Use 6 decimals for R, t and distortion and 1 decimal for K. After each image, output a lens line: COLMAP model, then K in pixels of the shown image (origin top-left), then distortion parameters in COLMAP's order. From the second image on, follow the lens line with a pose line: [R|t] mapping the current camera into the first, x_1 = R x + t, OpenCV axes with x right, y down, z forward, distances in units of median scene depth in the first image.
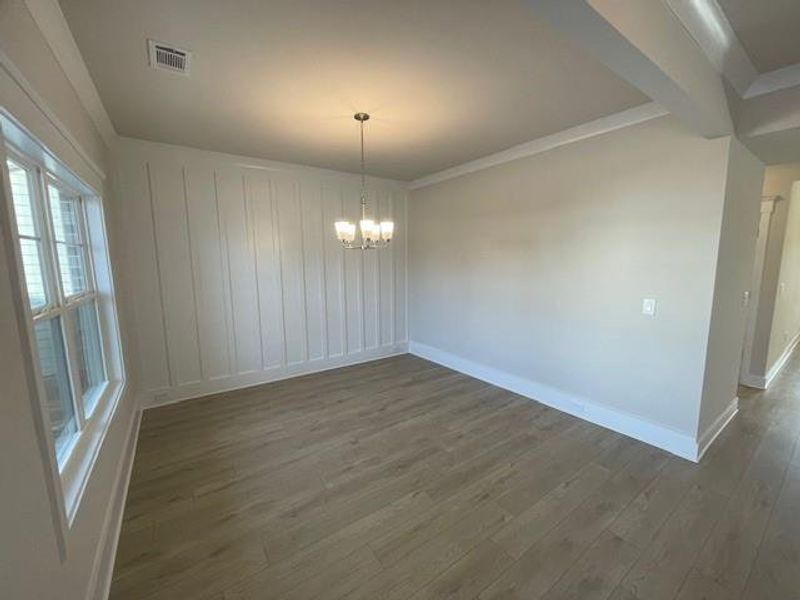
lens RADIAL K [[321.3, 0, 396.1], [0, 321.3, 299.4], [0, 0, 1]] dist [0.001201, 0.000025]
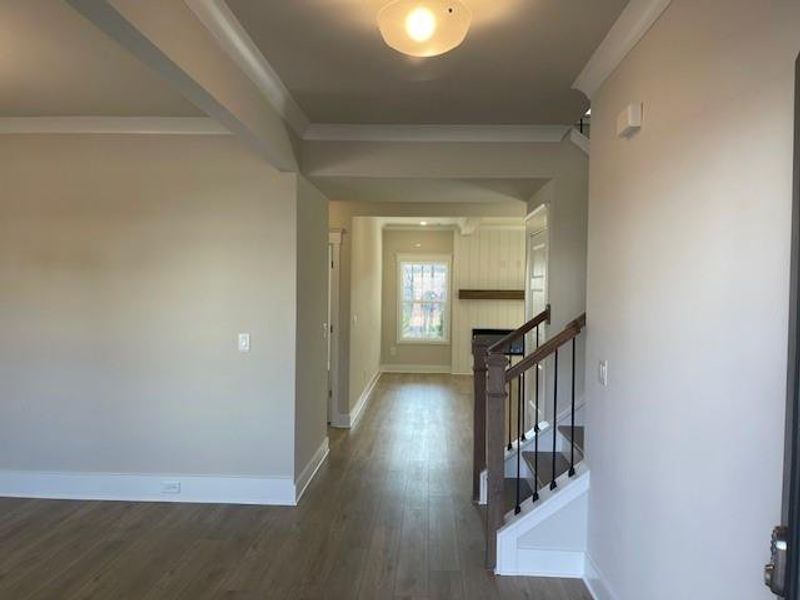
lens RADIAL K [[580.1, 0, 412.2], [0, 580.1, 298.2], [0, 0, 1]] dist [0.000495, 0.000023]
pose [[0.582897, 0.005530, 0.812527, -0.199465], [0.081405, 0.994548, -0.065167, 0.038102], [-0.808458, 0.104129, 0.579269, -0.257859]]
